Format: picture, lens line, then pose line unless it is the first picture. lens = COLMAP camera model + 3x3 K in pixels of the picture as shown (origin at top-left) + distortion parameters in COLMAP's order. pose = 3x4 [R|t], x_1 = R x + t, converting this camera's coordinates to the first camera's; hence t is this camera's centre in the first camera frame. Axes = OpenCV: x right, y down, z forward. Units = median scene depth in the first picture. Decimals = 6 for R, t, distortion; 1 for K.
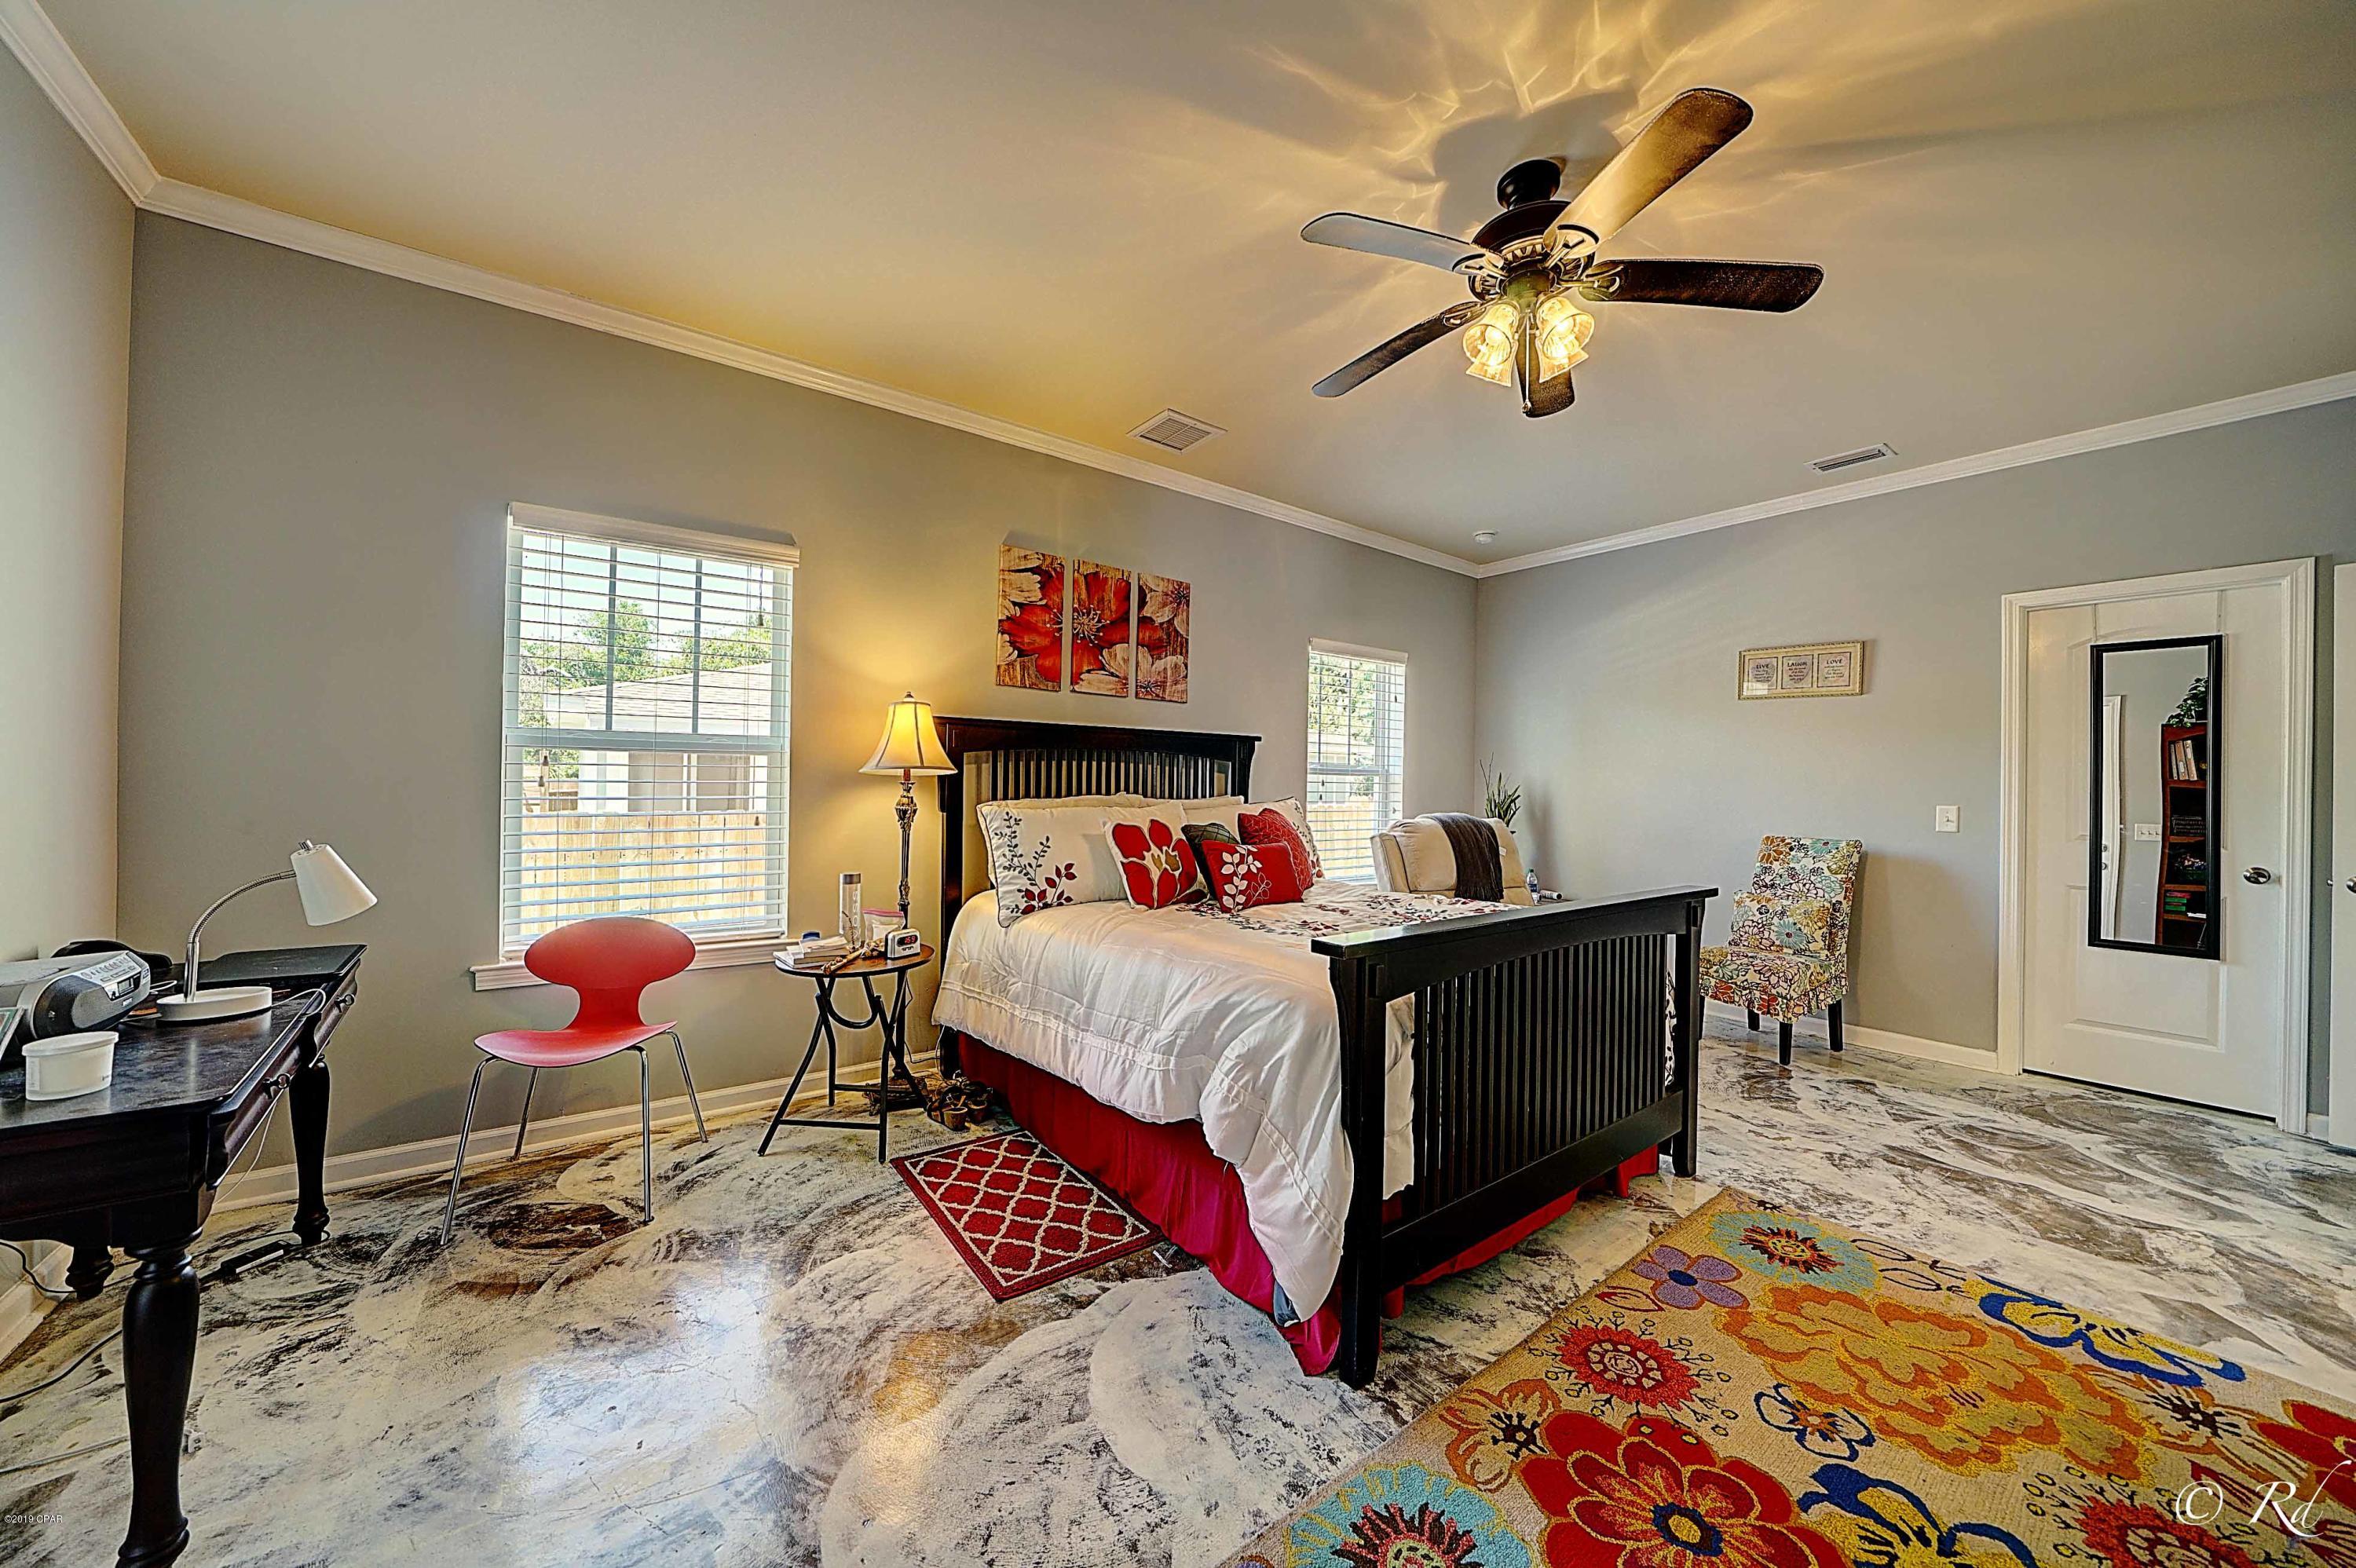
lens RADIAL K [[818.2, 0, 1175.4], [0, 818.2, 784.5], [0, 0, 1]] dist [-0.032619, 0.005188]
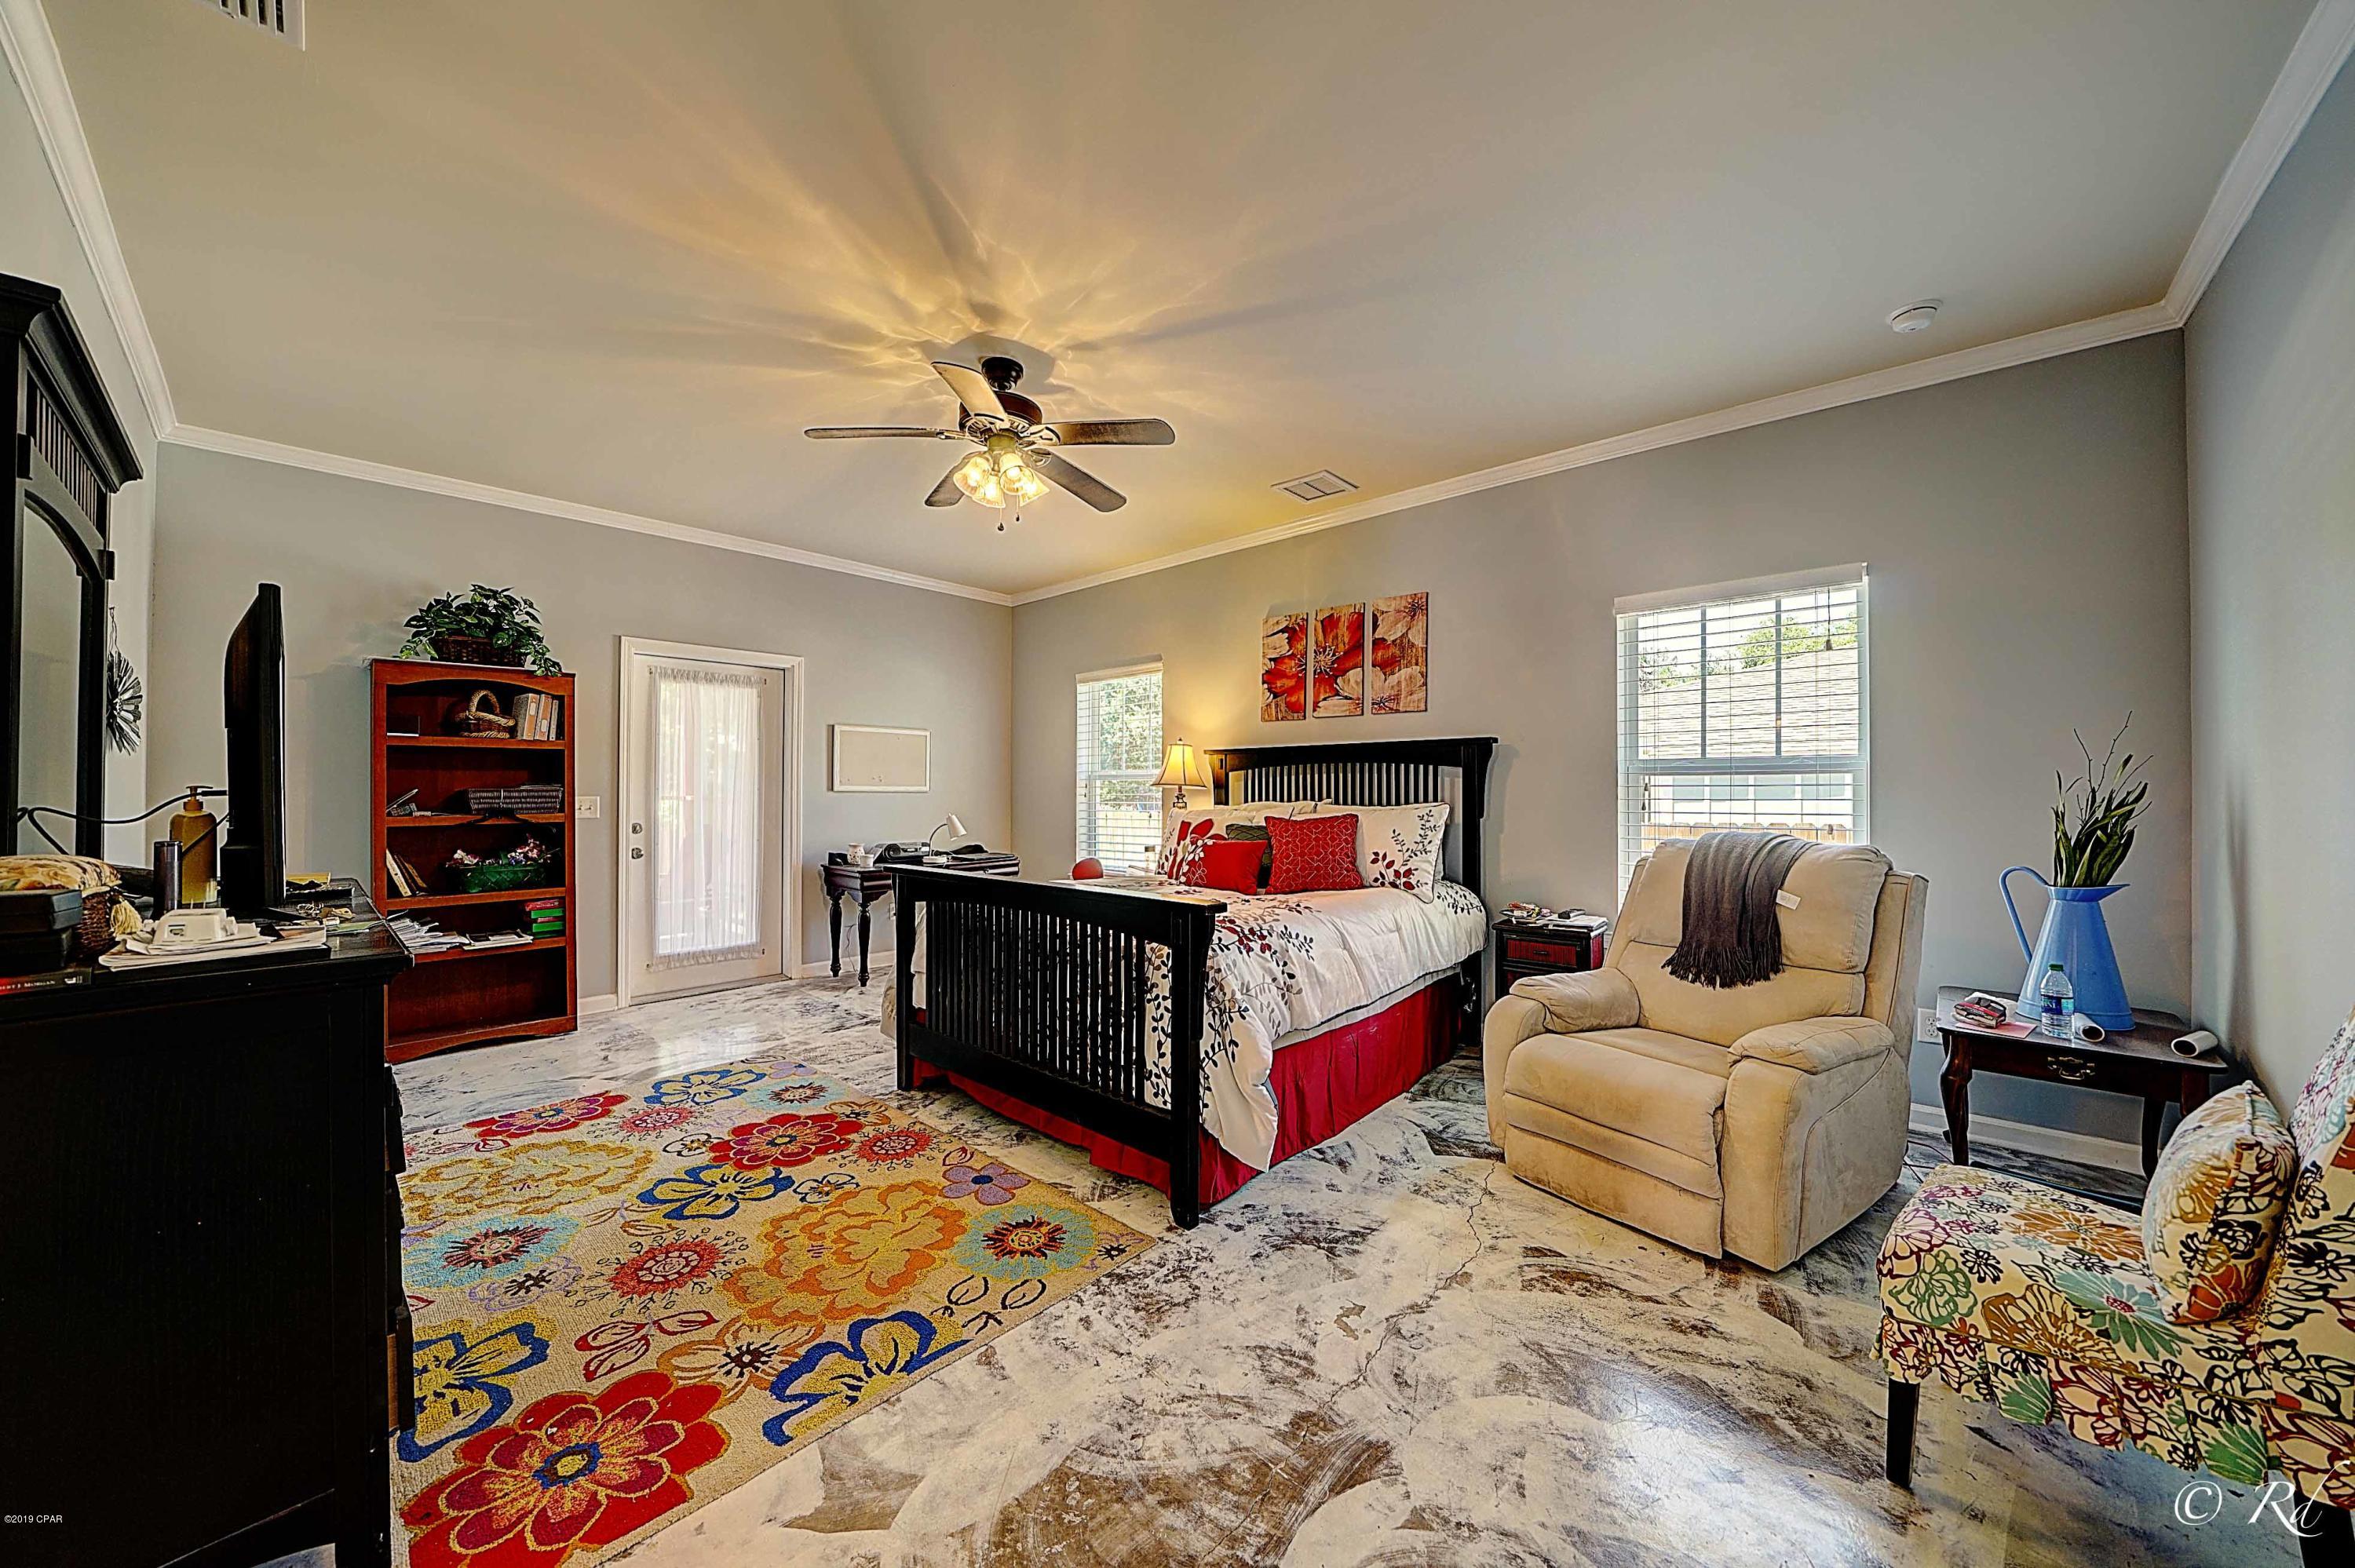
lens RADIAL K [[817.9, 0, 1174.9], [0, 817.9, 784.5], [0, 0, 1]] dist [-0.032619, 0.005188]
pose [[0.194529, -0.027252, -0.980518, 1.730231], [0.000567, 0.999617, -0.027670, 0.033756], [0.980897, 0.004826, 0.194470, 0.931341]]
